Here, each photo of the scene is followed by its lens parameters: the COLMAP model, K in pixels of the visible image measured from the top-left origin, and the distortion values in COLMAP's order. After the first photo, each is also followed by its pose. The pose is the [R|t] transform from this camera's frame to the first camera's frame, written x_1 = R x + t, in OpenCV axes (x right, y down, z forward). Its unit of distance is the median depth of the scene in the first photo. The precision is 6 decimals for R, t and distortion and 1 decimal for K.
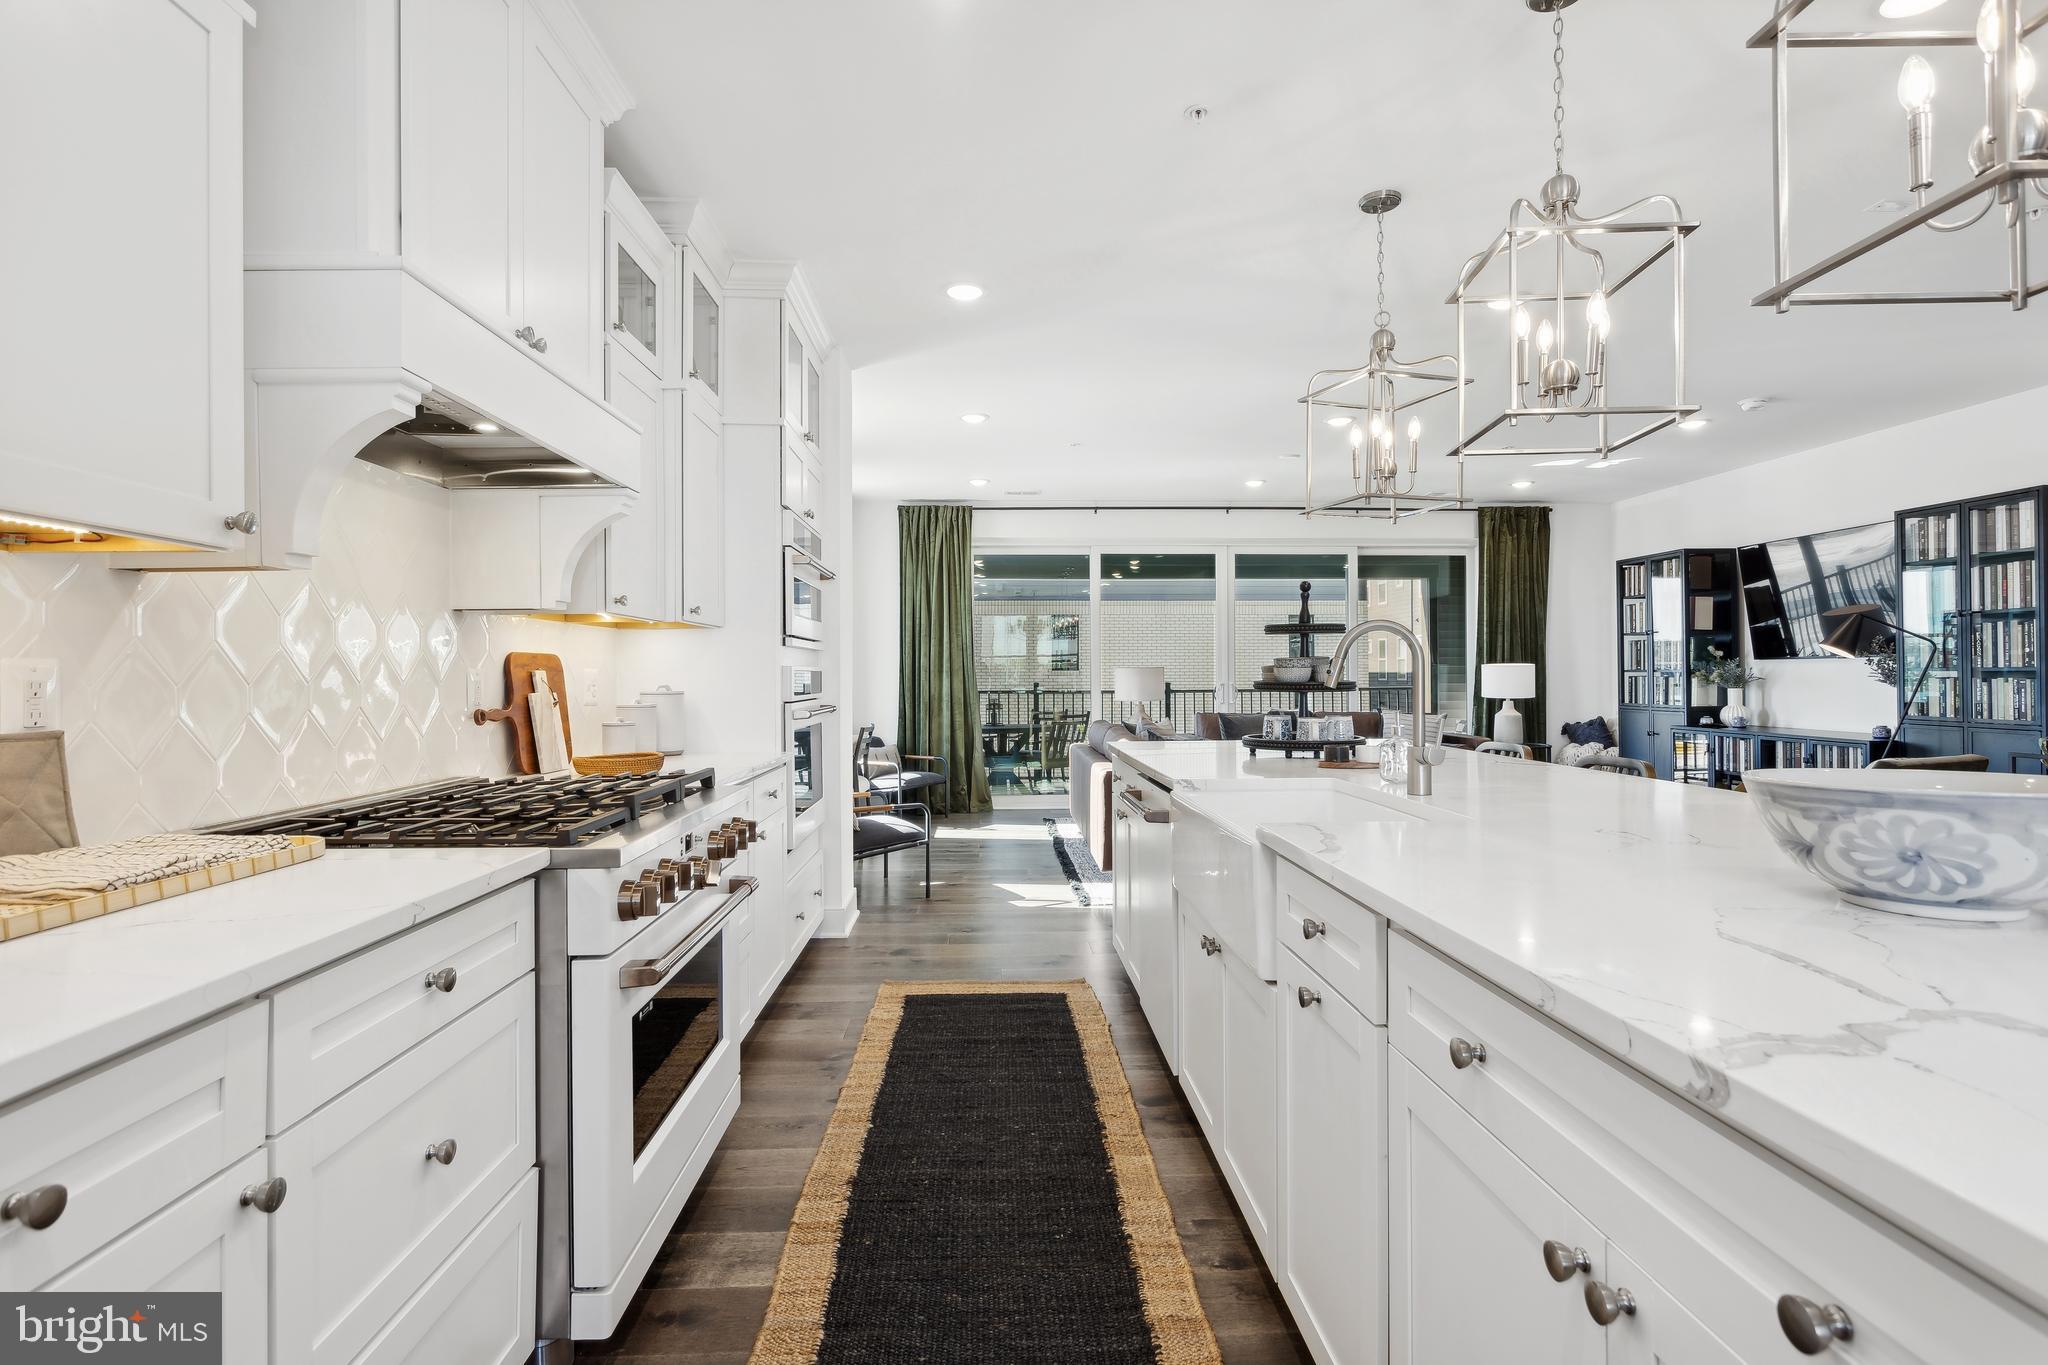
lens RADIAL K [[1014.0, 0, 1020.3], [0, 1014.0, 667.2], [0, 0, 1]] dist [-0.025424, 0.018402]
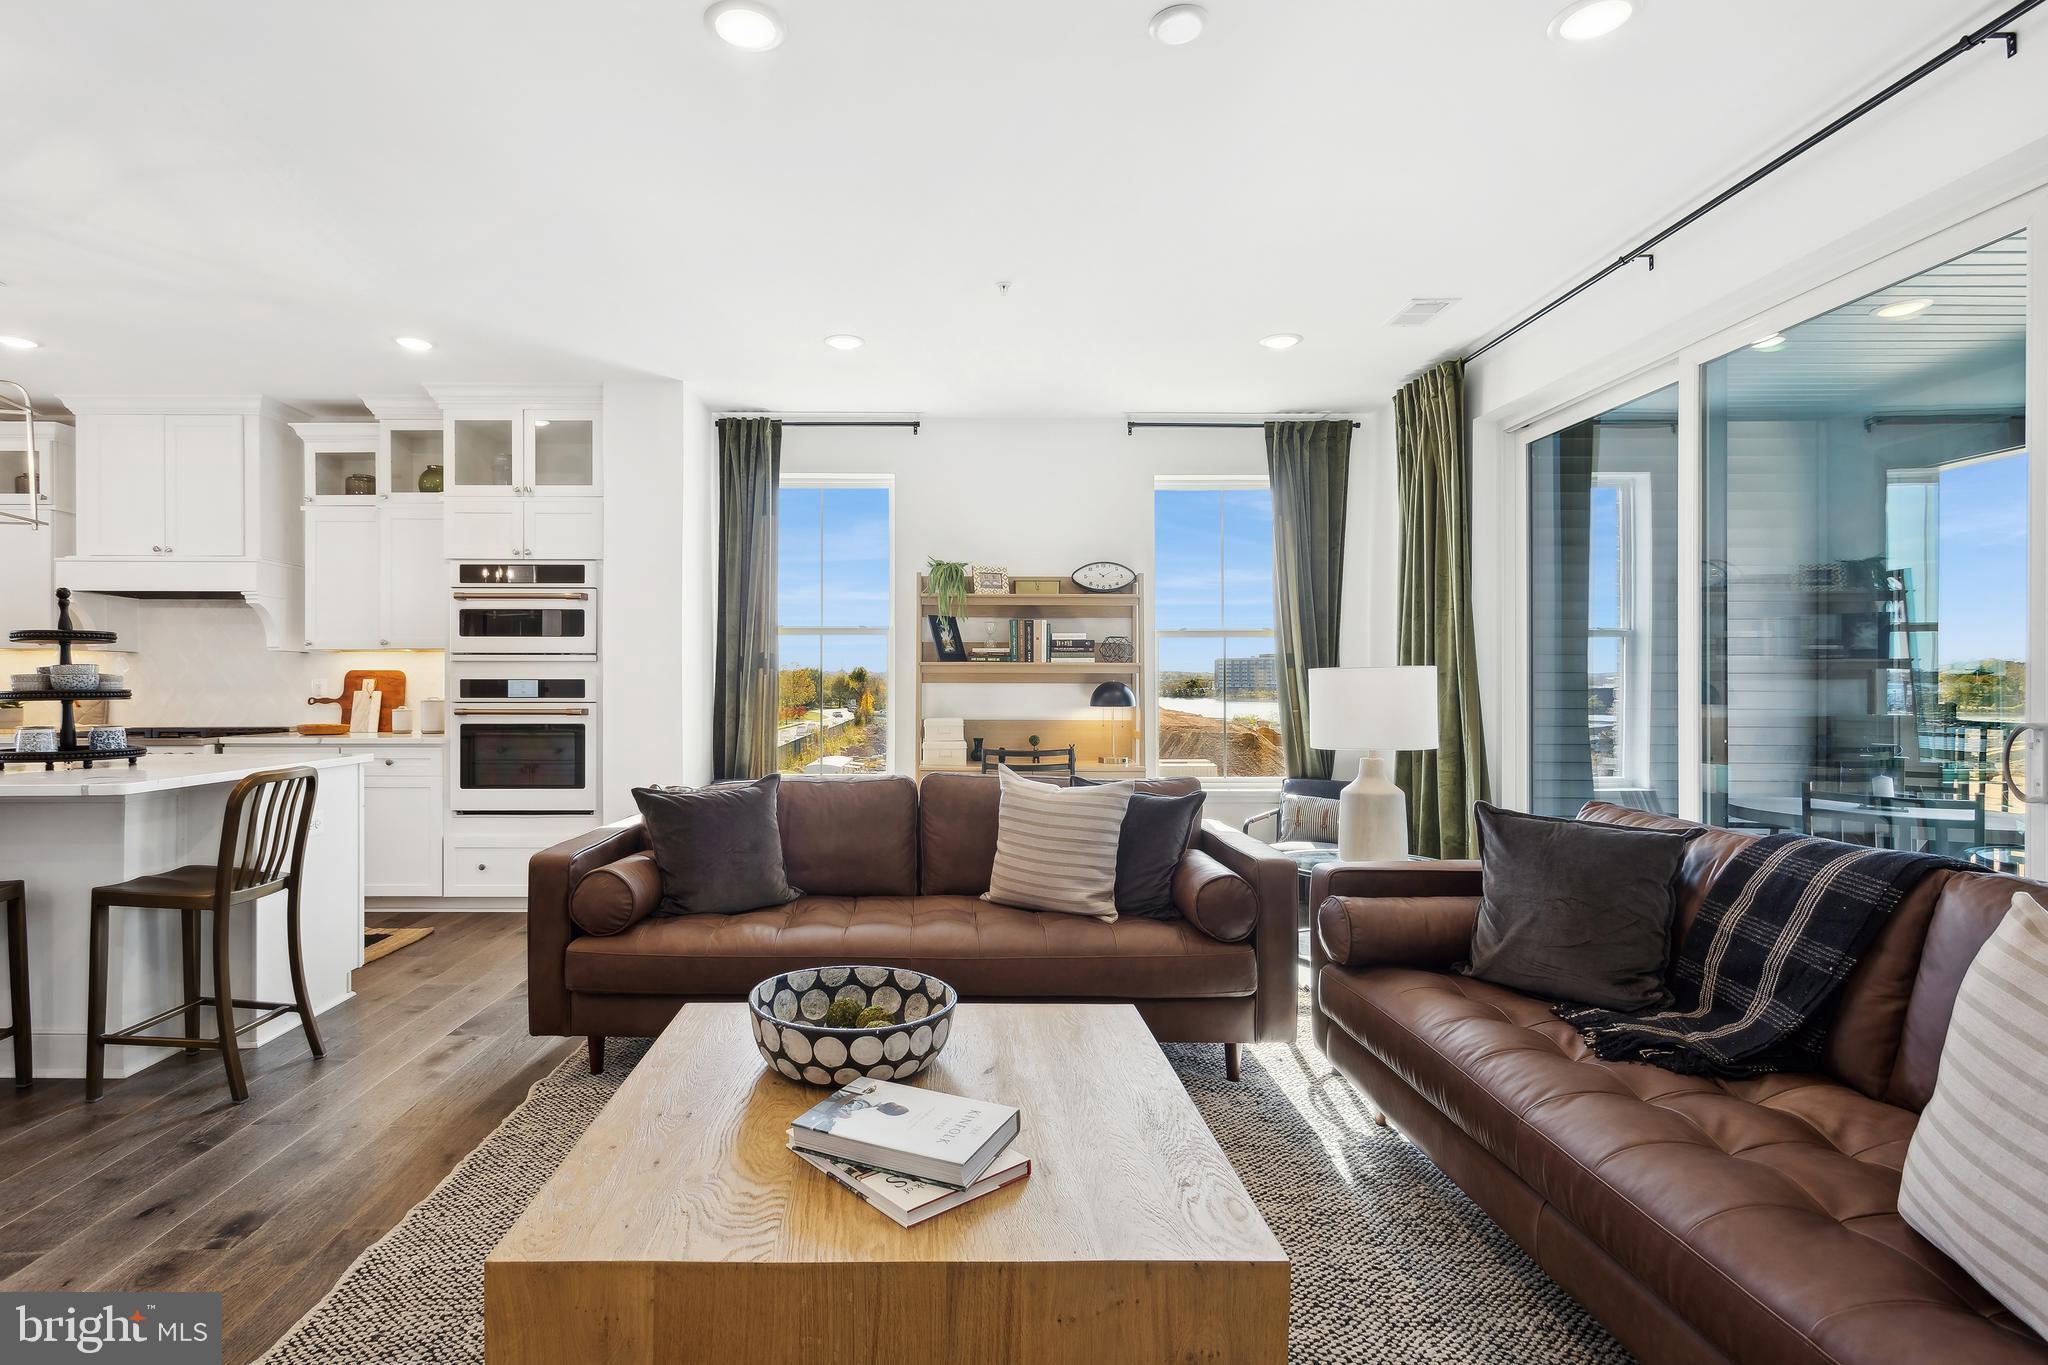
lens RADIAL K [[1031.0, 0, 962.3], [0, 1031.0, 683.3], [0, 0, 1]] dist [0.002053, 0.000005]
pose [[-0.040325, 0.004157, -0.999178, 1.215127], [0.006980, 0.999968, 0.003879, 0.009434], [0.999162, -0.006818, -0.040353, 1.875321]]
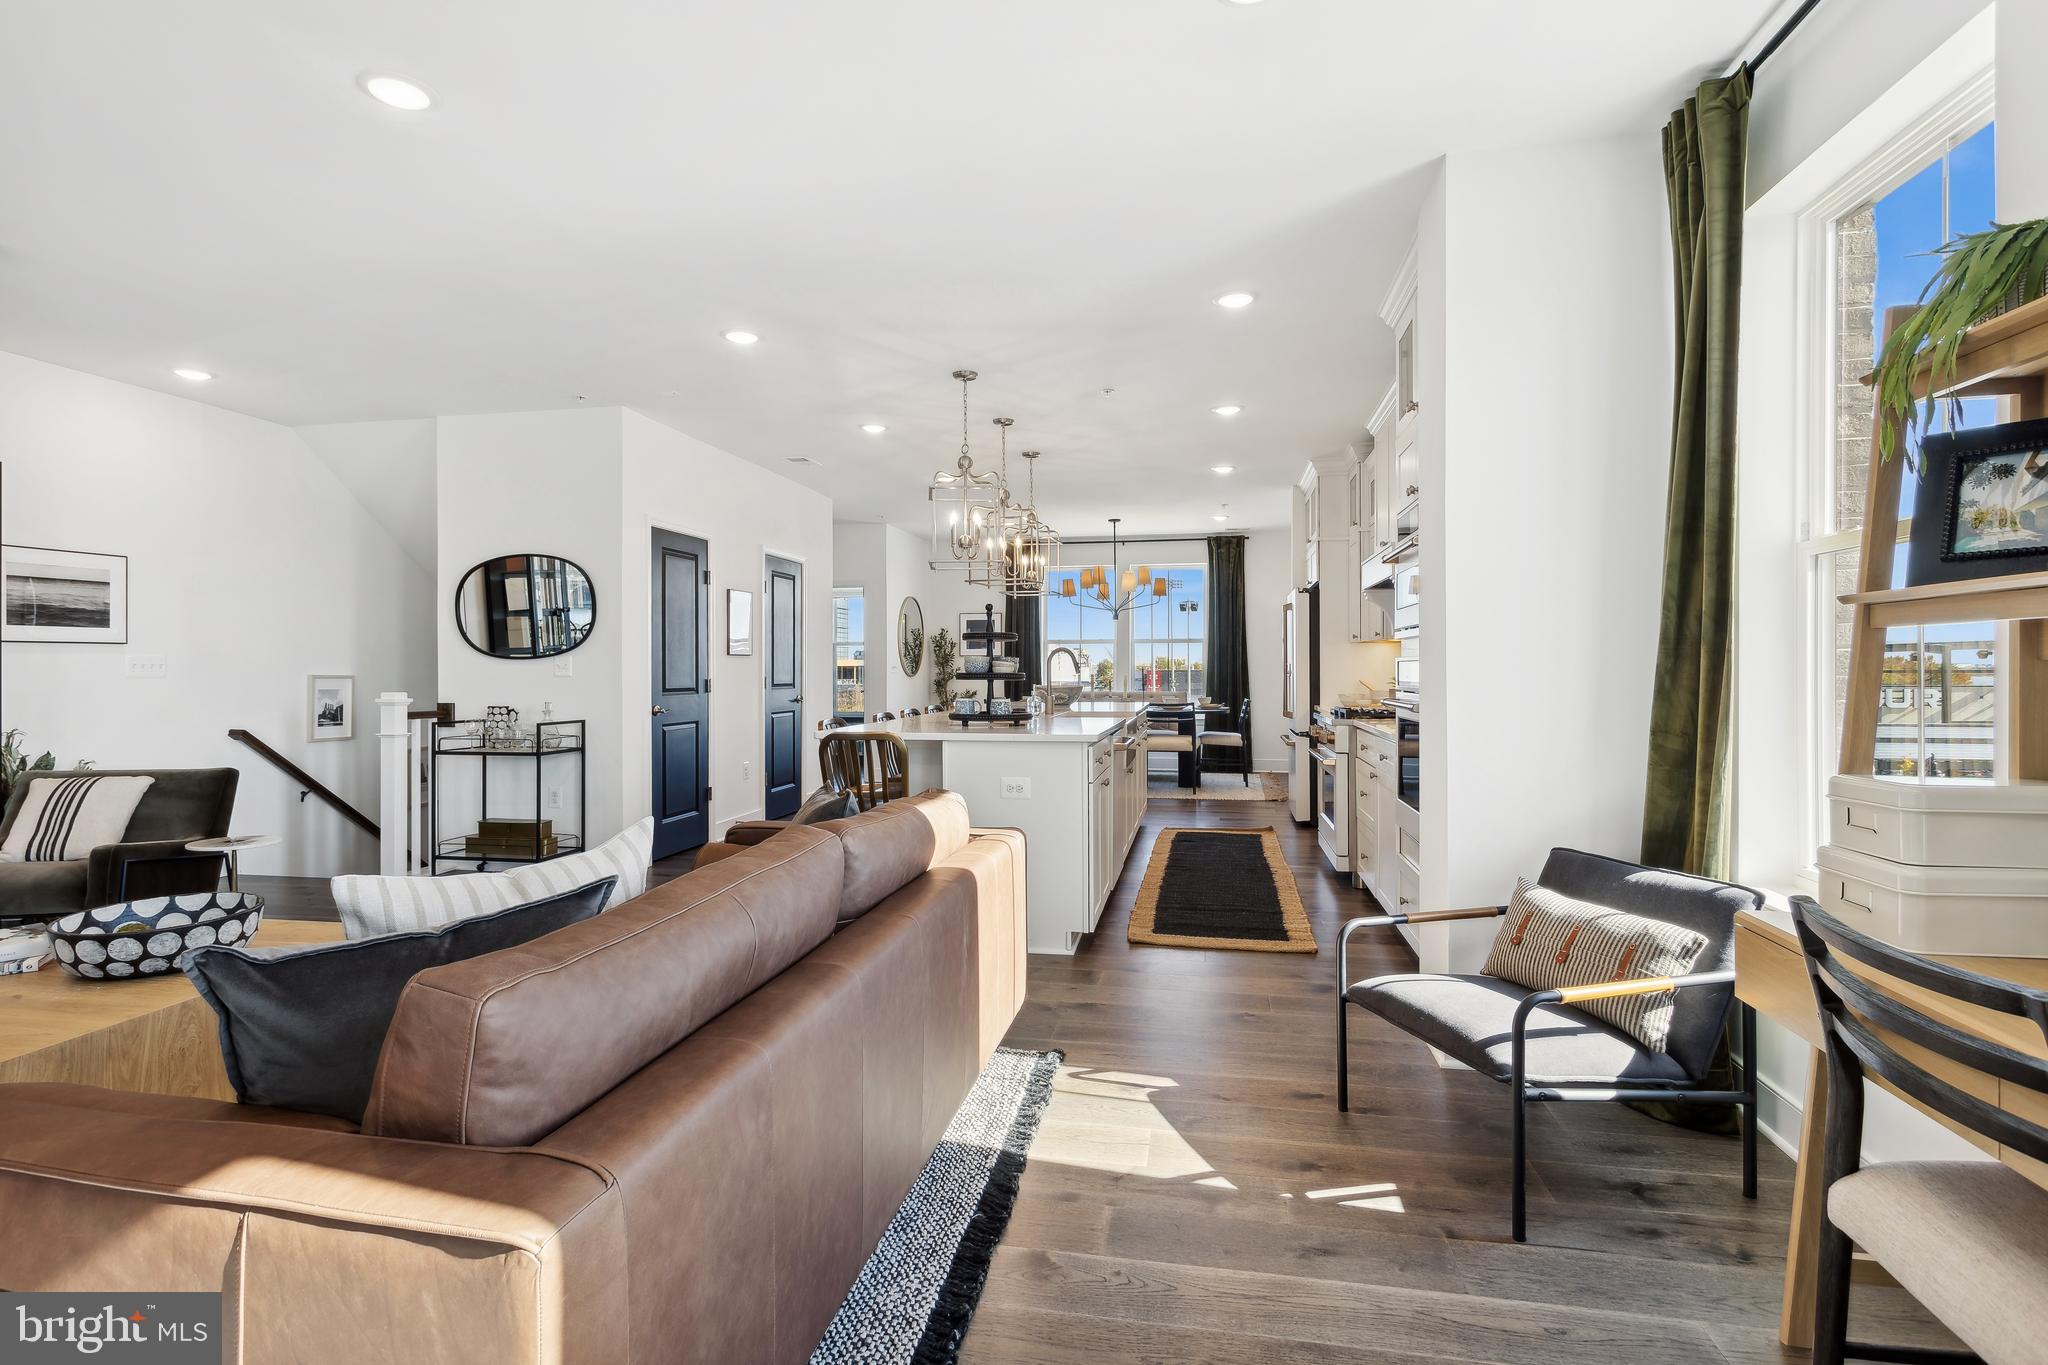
lens RADIAL K [[1008.9, 0, 1025.5], [0, 1008.9, 672.8], [0, 0, 1]] dist [0.001461, 0.000630]
pose [[-0.976910, 0.006567, 0.213551, -0.070596], [0.005455, 0.999968, -0.005796, 0.022191], [-0.213582, -0.004497, -0.976915, 2.328249]]
